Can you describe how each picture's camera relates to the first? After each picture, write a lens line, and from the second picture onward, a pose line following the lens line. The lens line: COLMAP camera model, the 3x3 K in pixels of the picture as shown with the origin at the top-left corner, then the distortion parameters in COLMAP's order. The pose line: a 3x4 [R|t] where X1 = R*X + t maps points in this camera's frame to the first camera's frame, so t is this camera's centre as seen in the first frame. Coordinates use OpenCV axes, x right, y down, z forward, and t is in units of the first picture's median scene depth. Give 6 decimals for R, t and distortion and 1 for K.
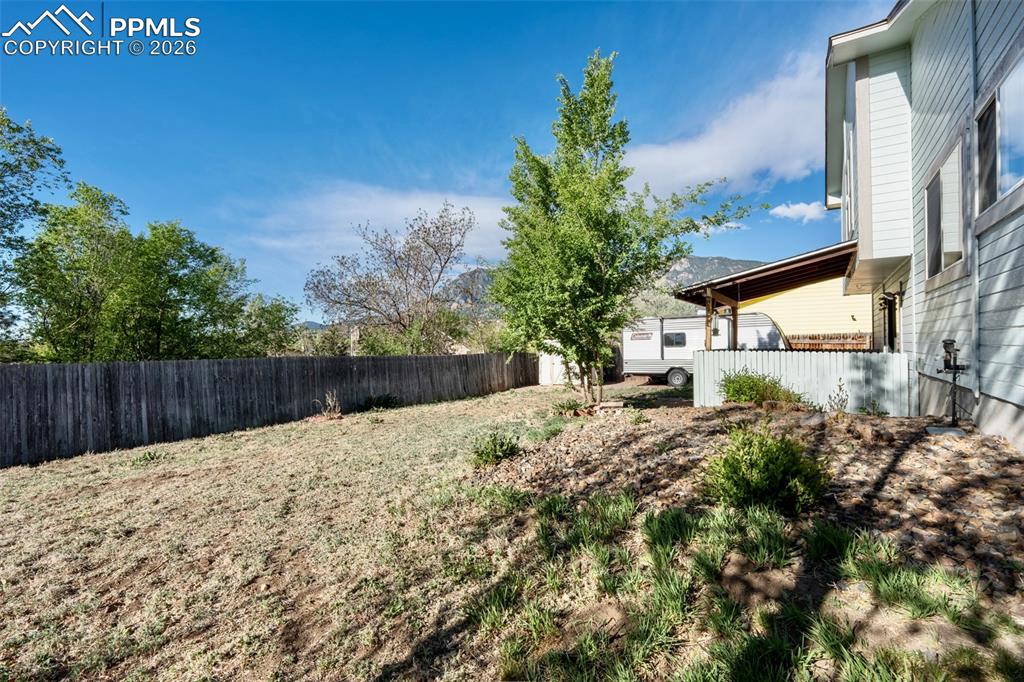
lens RADIAL K [[453.2, 0, 509.1], [0, 453.2, 343.6], [0, 0, 1]] dist [-0.012698, 0.002575]
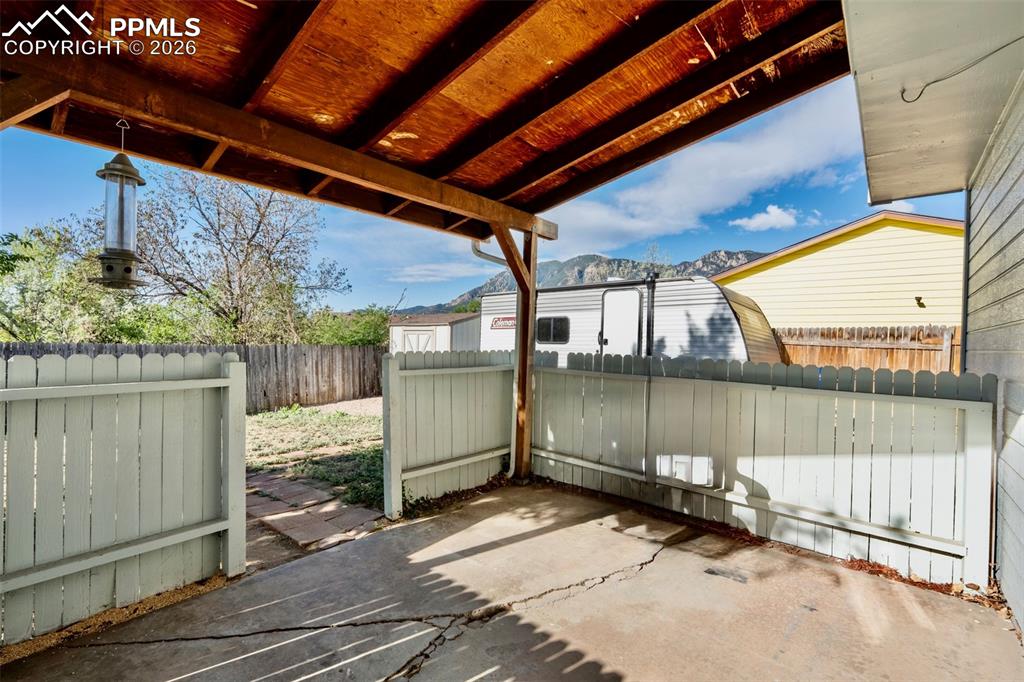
lens RADIAL K [[453.2, 0, 510.6], [0, 453.2, 337.8], [0, 0, 1]] dist [-0.012698, 0.002575]
pose [[0.994432, 0.032675, -0.100185, 0.315752], [-0.032448, 0.999466, 0.003891, 0.000048], [0.100259, -0.000619, 0.994961, 0.393636]]
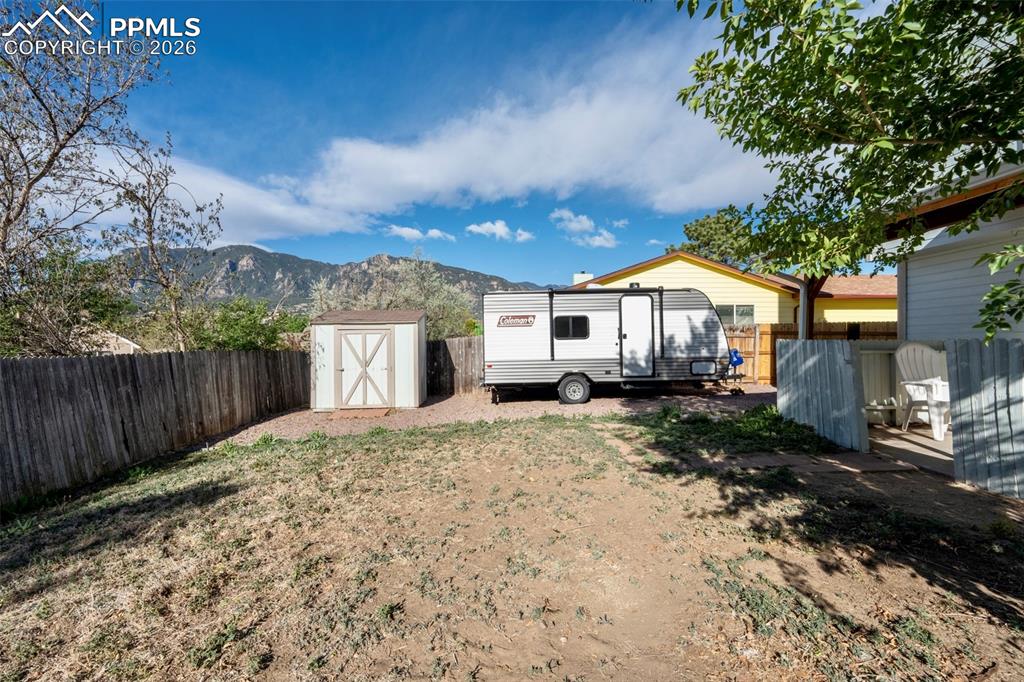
lens RADIAL K [[453.2, 0, 500.8], [0, 453.2, 344.3], [0, 0, 1]] dist [-0.012698, 0.002575]
pose [[0.824206, 0.003934, 0.566277, -0.049785], [-0.007543, 0.999963, 0.004031, 0.010737], [-0.566240, -0.007593, 0.824205, 0.467788]]
